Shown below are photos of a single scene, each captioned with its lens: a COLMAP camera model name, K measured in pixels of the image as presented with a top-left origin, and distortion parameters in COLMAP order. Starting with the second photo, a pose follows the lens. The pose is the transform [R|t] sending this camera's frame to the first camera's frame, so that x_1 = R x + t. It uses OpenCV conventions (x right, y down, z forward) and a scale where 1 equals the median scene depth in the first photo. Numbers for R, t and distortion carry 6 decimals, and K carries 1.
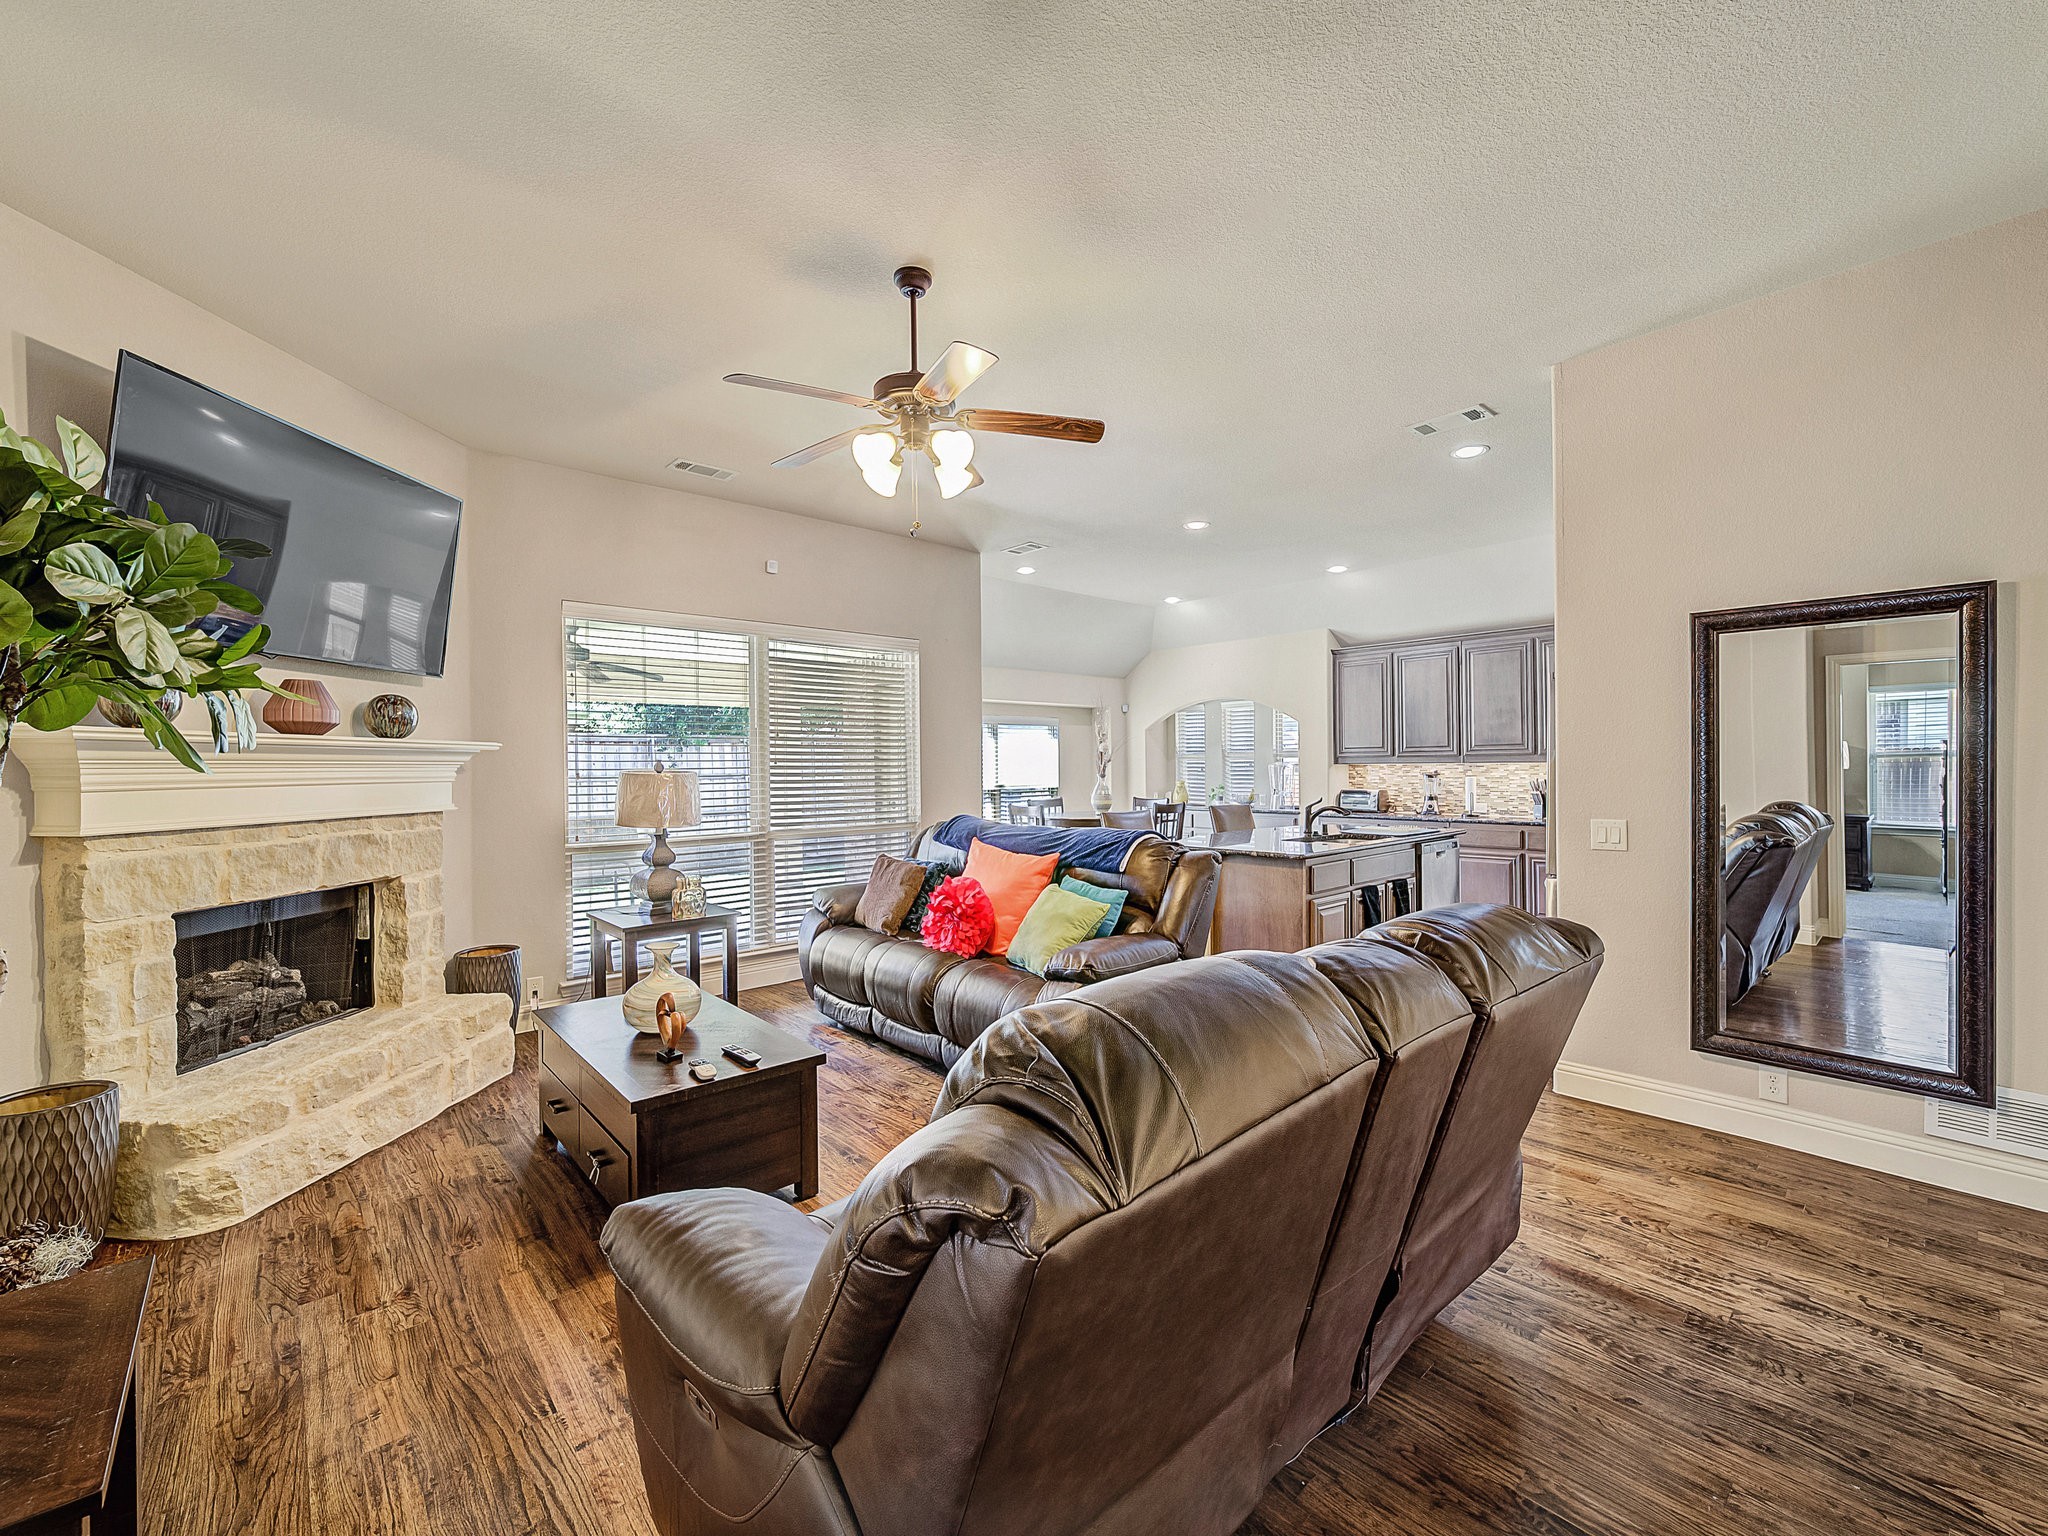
lens RADIAL K [[859.8, 0, 1068.5], [0, 859.8, 773.8], [0, 0, 1]] dist [0.000796, 0.000058]
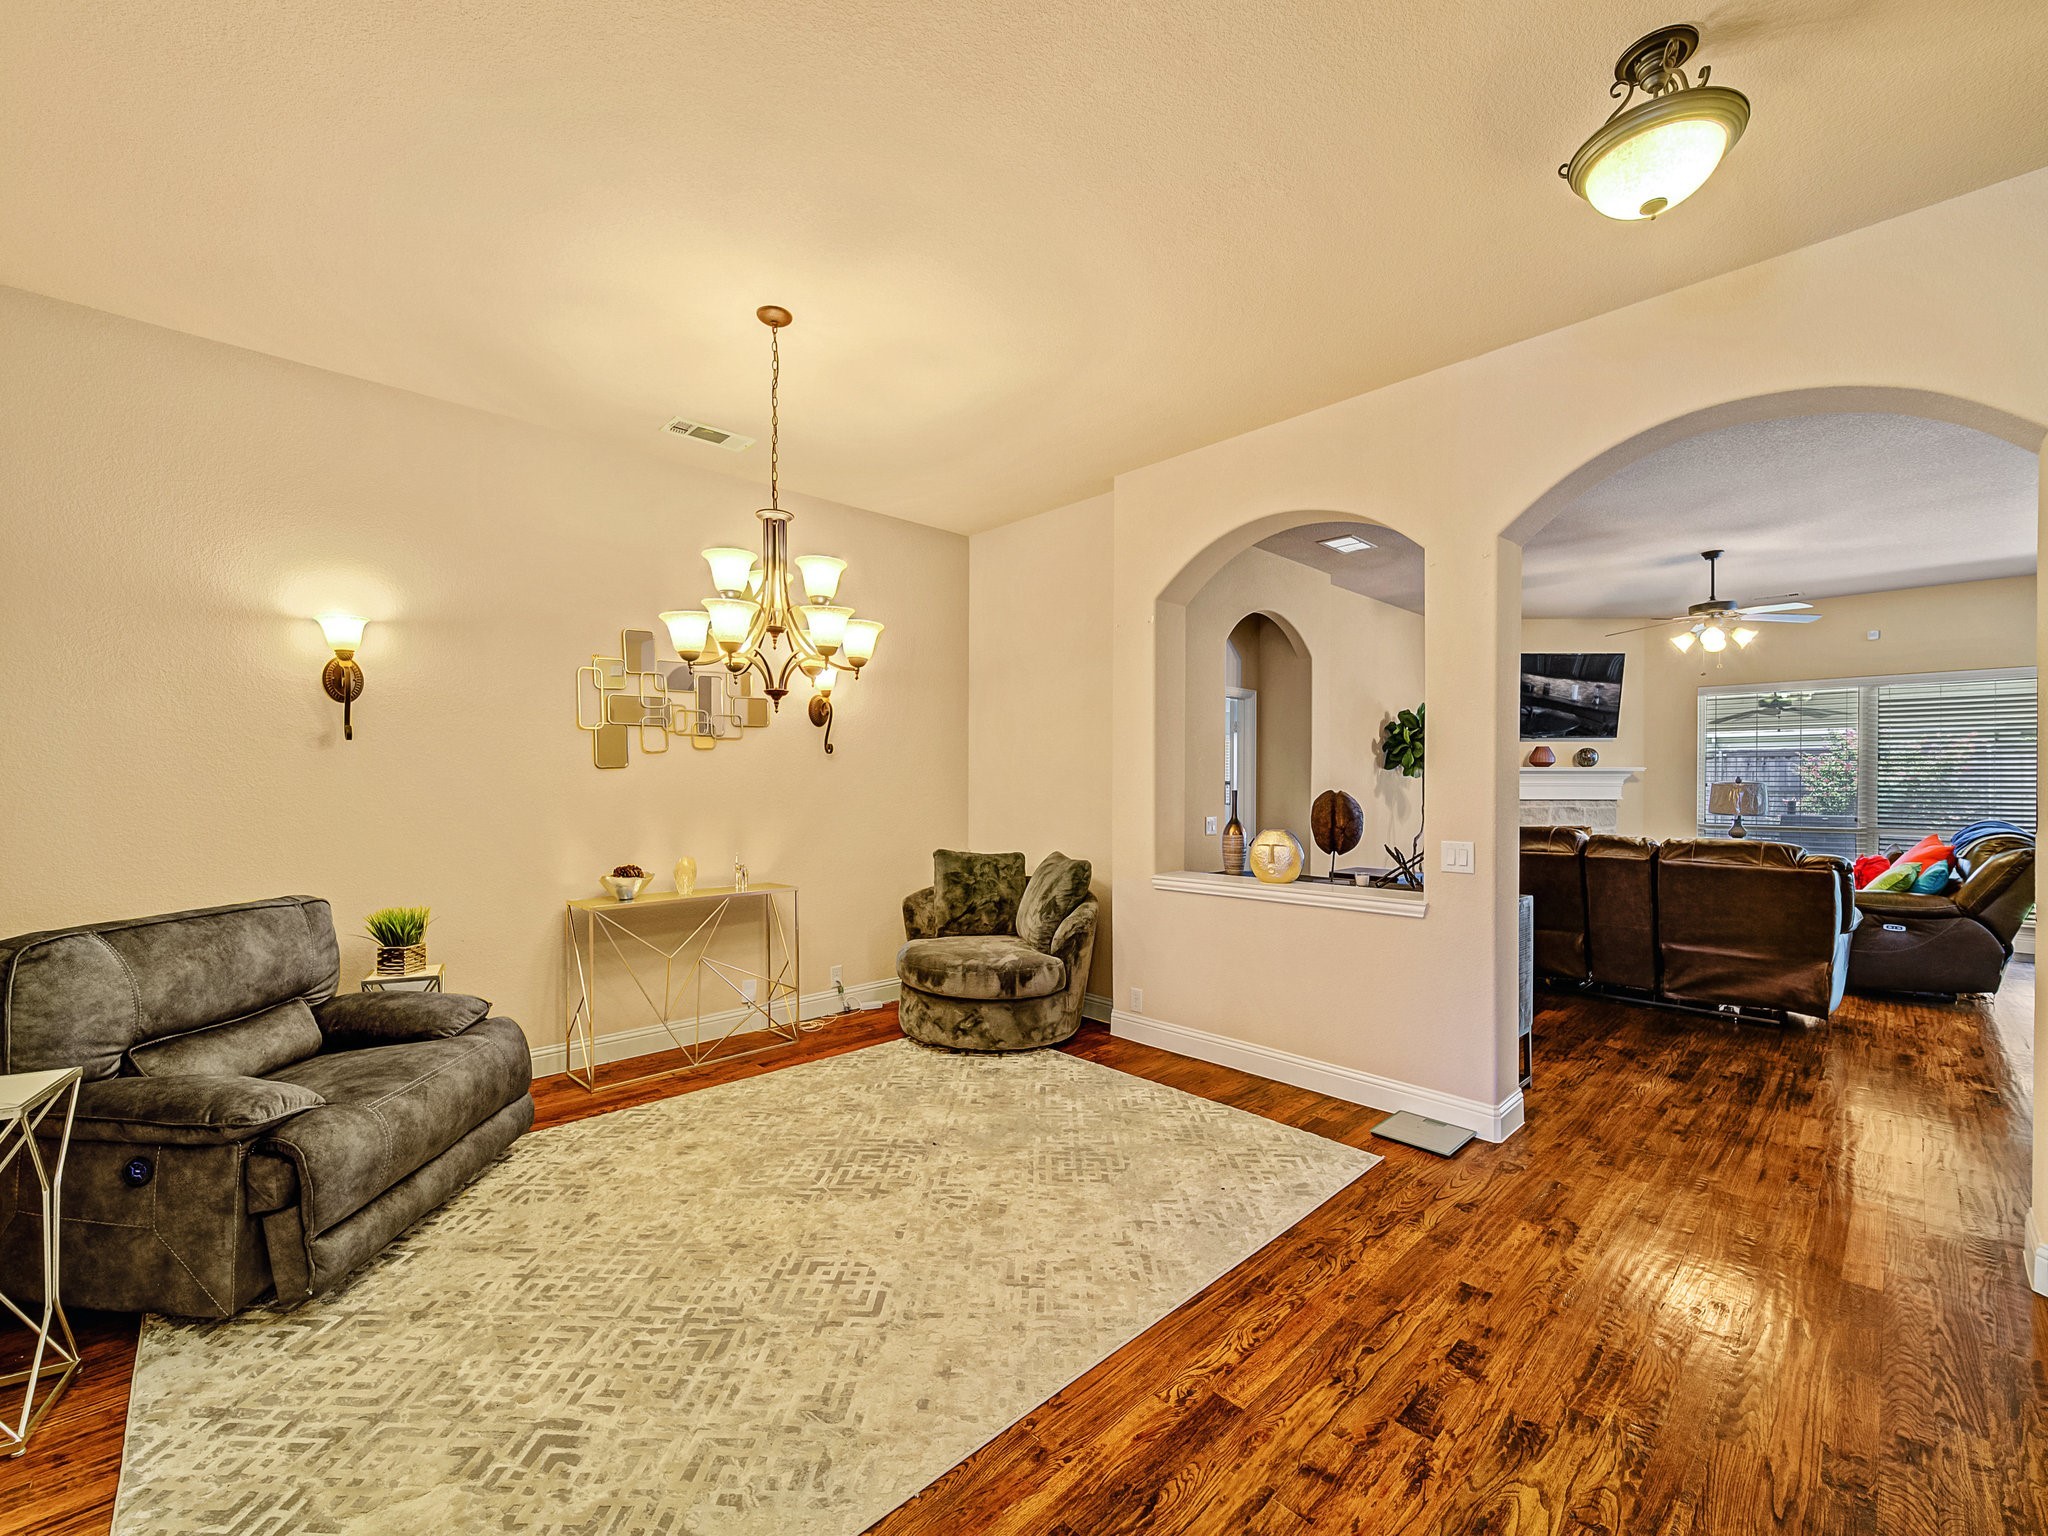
lens RADIAL K [[849.9, 0, 1022.0], [0, 849.9, 772.3], [0, 0, 1]] dist [-0.000856, -0.000472]
pose [[-0.023836, 0.000569, -0.999716, 0.979693], [-0.010352, 0.999946, 0.000816, -0.007934], [0.999662, 0.010368, -0.023829, -0.299774]]
